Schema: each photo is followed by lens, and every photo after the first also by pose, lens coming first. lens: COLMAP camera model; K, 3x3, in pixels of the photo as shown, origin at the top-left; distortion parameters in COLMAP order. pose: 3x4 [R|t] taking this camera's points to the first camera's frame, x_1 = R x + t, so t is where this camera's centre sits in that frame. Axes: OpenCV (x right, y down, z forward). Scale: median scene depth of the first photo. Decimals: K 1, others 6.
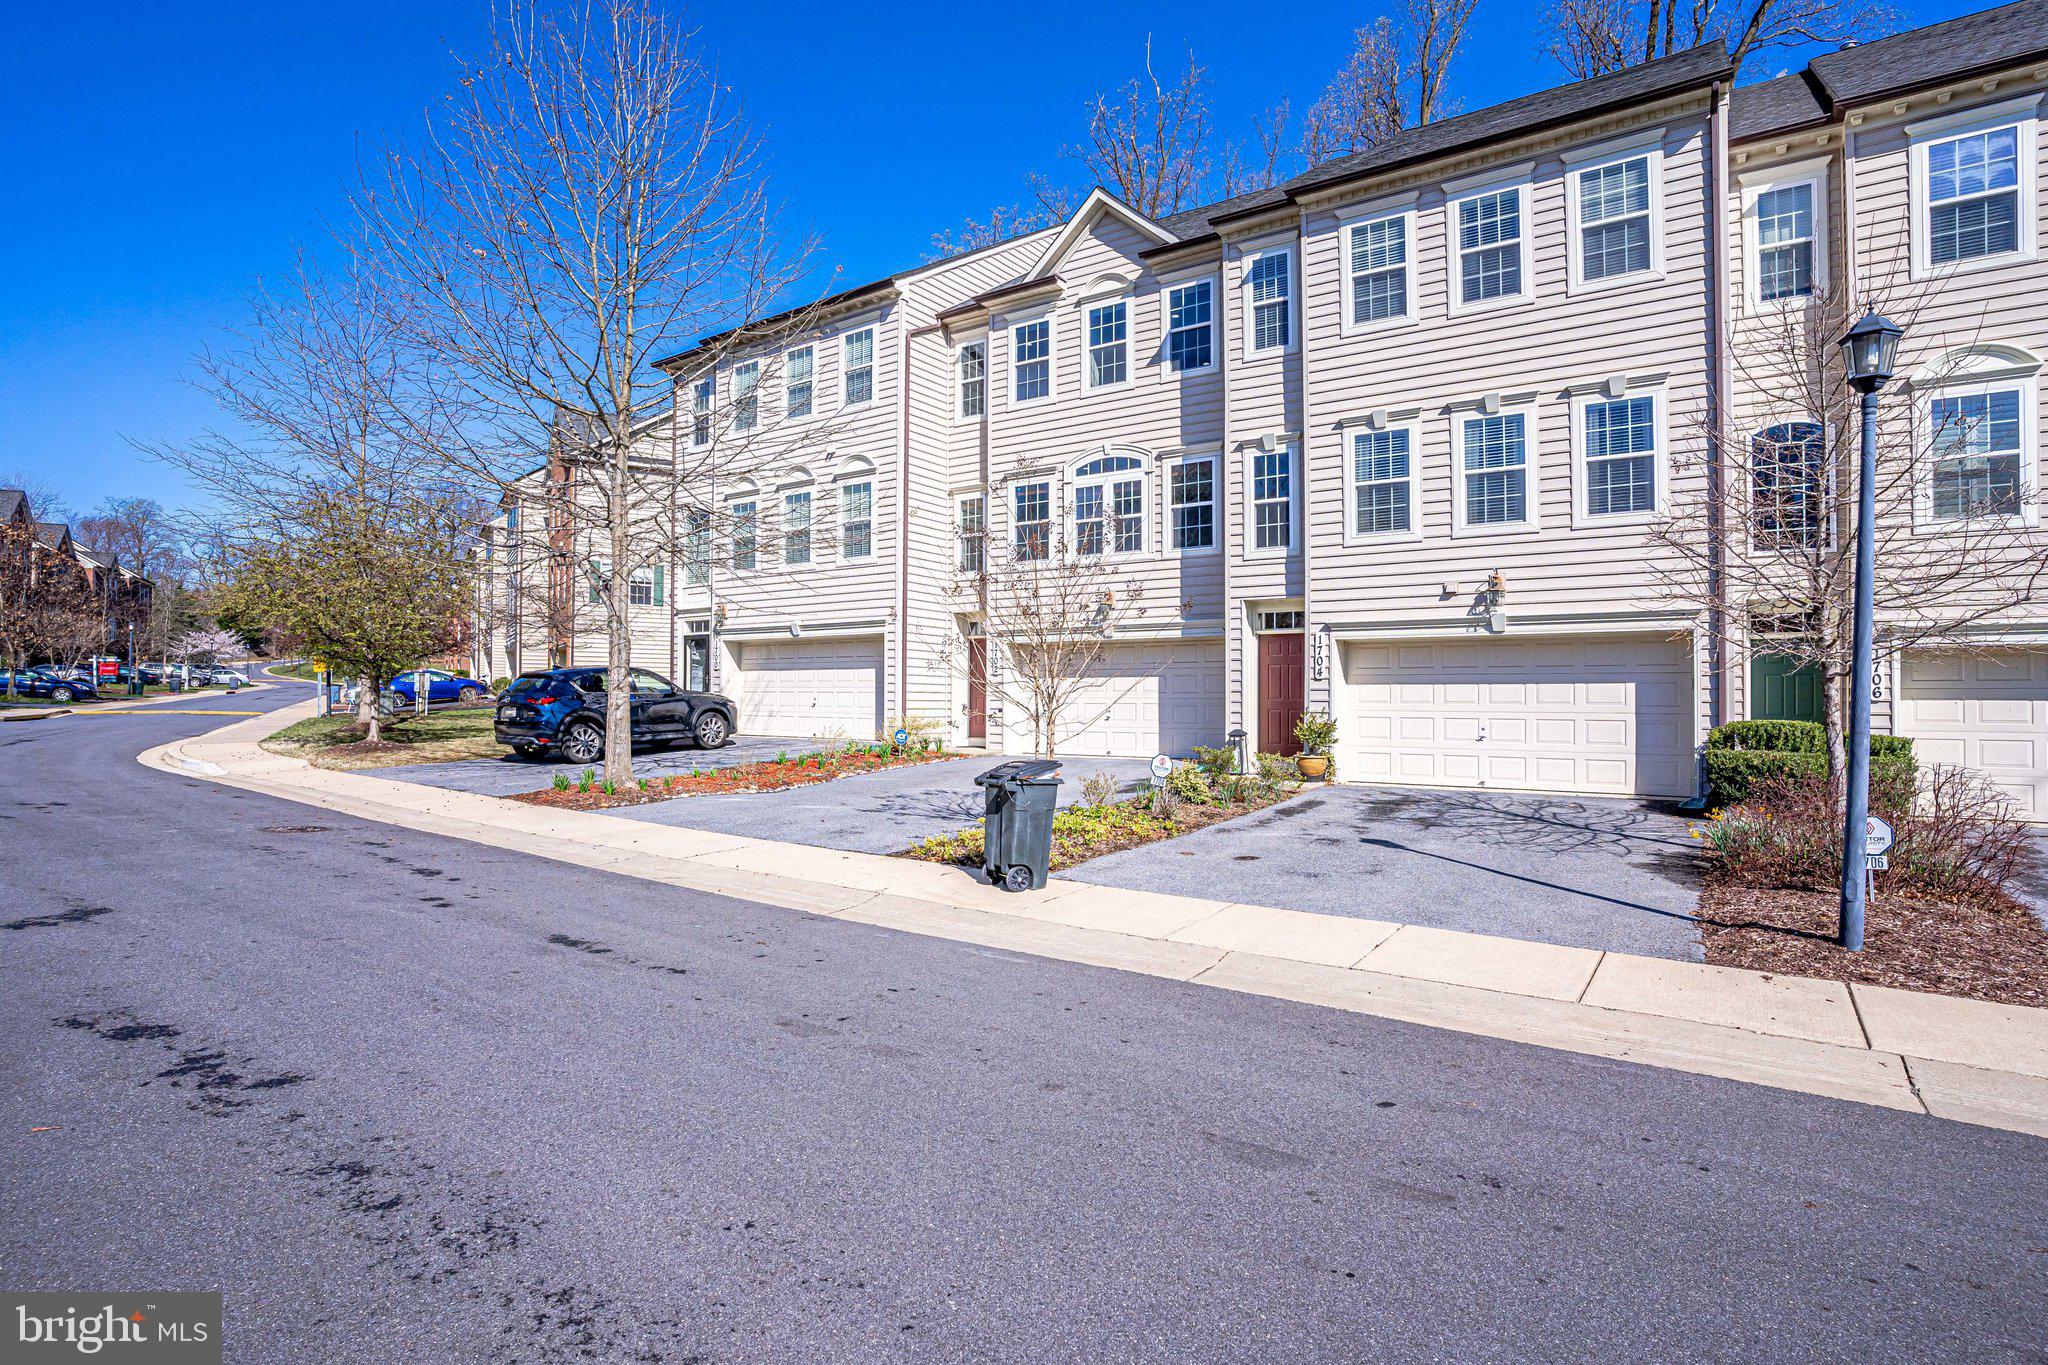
lens RADIAL K [[1073.1, 0, 1037.6], [0, 1073.1, 692.3], [0, 0, 1]] dist [-0.015792, 0.007650]
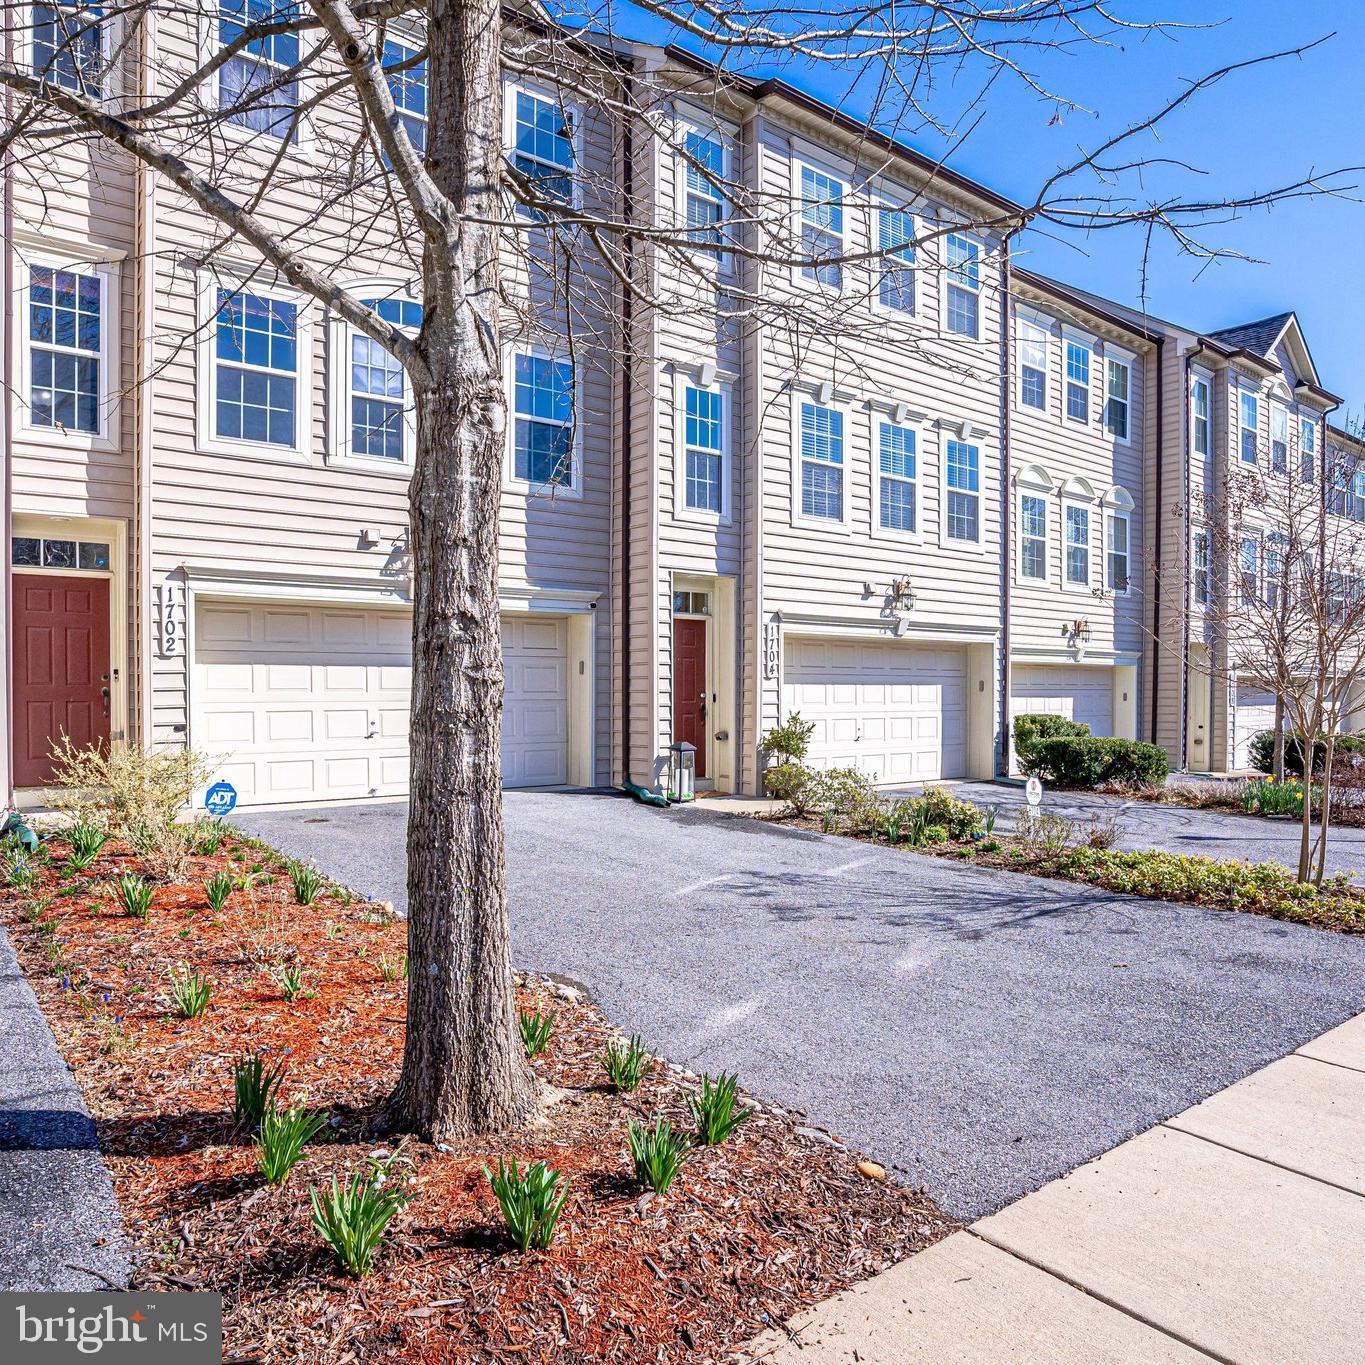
lens RADIAL K [[1087.7, 0, 681.0], [0, 1087.7, 683.5], [0, 0, 1]] dist [-0.037236, 0.059265]
pose [[0.268296, -0.001906, 0.963335, -0.490116], [-0.013505, 0.999892, 0.005740, -0.009998], [-0.963242, -0.014550, 0.268242, 0.704879]]
